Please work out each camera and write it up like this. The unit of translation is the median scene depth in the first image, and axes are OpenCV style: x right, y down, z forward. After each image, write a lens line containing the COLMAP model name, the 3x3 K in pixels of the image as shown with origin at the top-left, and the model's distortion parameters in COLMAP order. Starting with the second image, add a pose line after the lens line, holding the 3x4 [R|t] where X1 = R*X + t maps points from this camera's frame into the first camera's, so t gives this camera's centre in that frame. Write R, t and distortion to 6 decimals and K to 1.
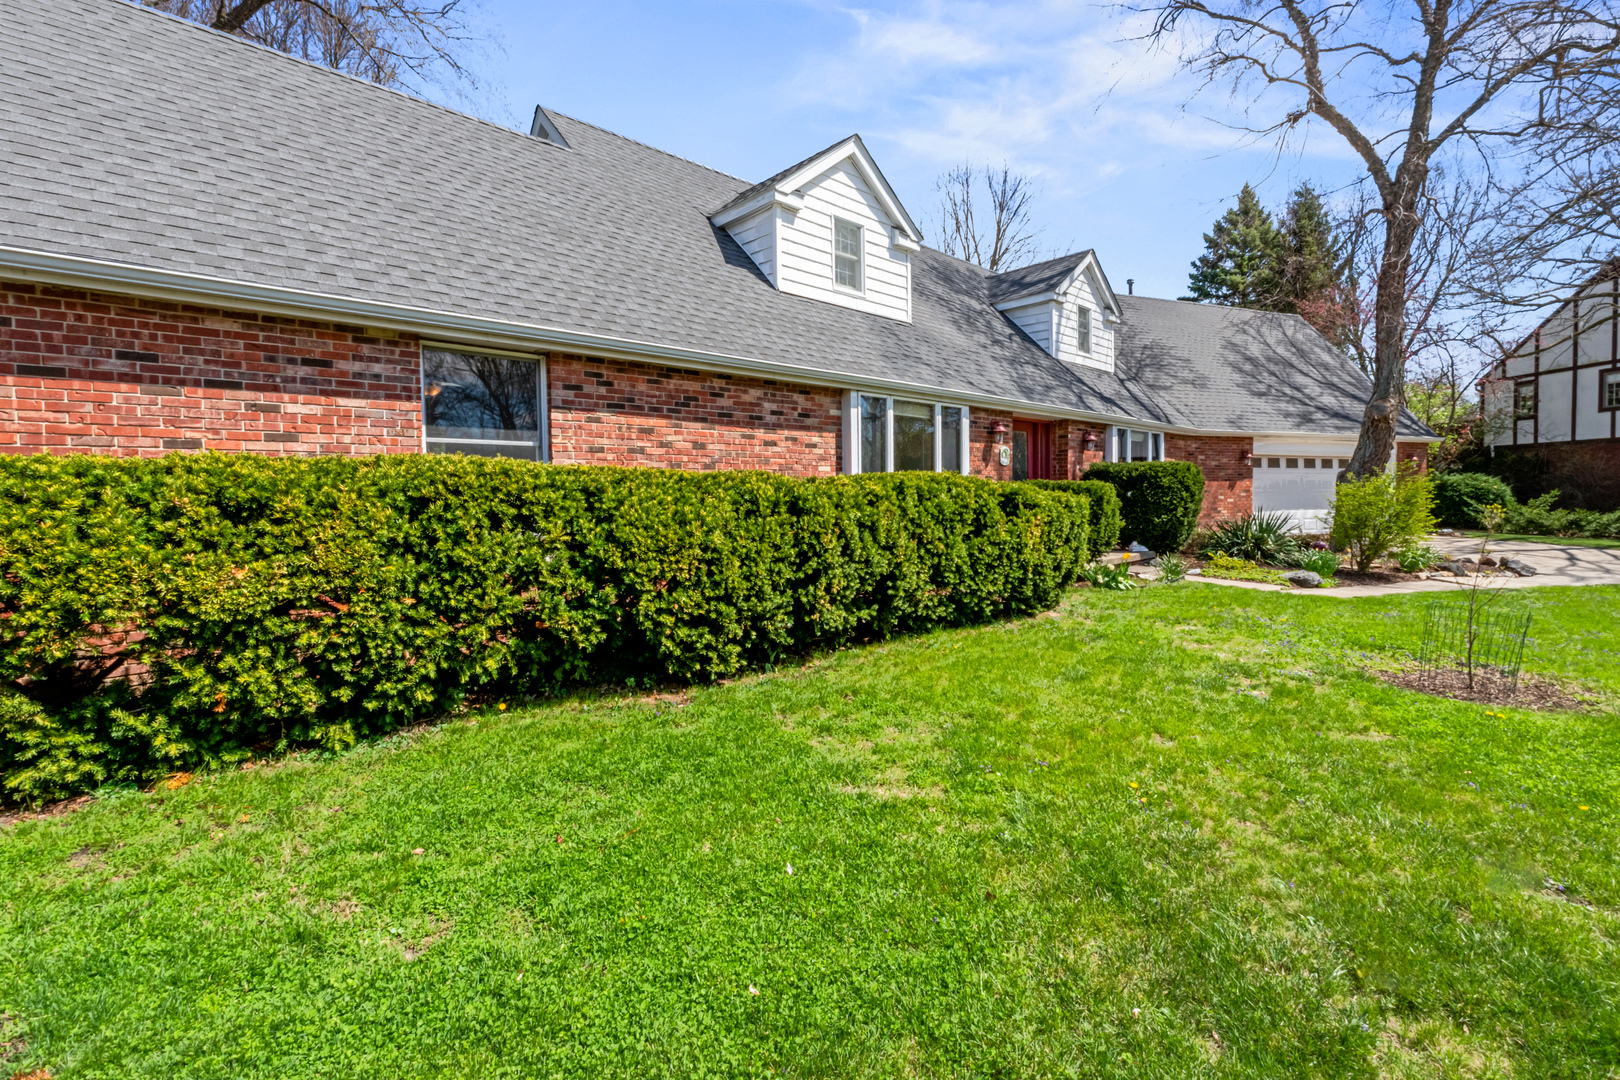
lens RADIAL K [[738.5, 0, 814.4], [0, 738.5, 490.4], [0, 0, 1]] dist [0.001832, -0.000446]
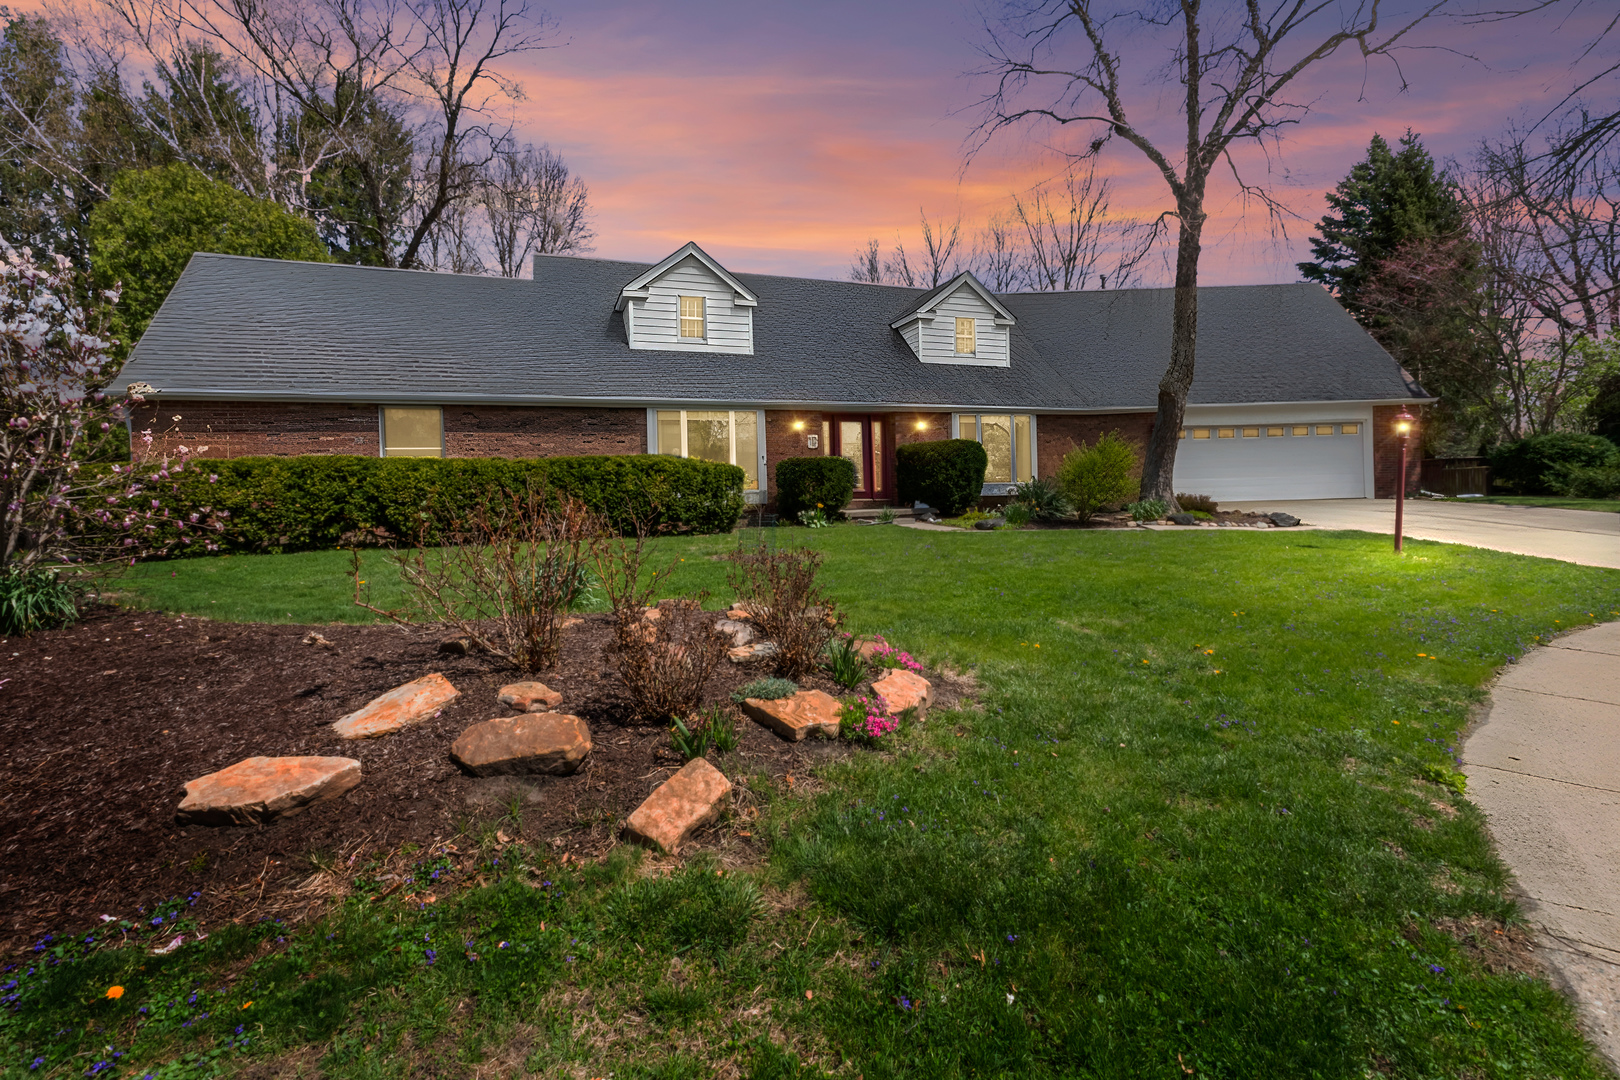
lens RADIAL K [[713.8, 0, 808.7], [0, 713.8, 468.6], [0, 0, 1]] dist [0.000751, 0.000202]
pose [[0.929583, -0.036121, -0.366839, 0.817955], [0.026390, 0.999155, -0.031510, 0.051556], [0.367667, 0.019611, 0.929751, -0.300645]]
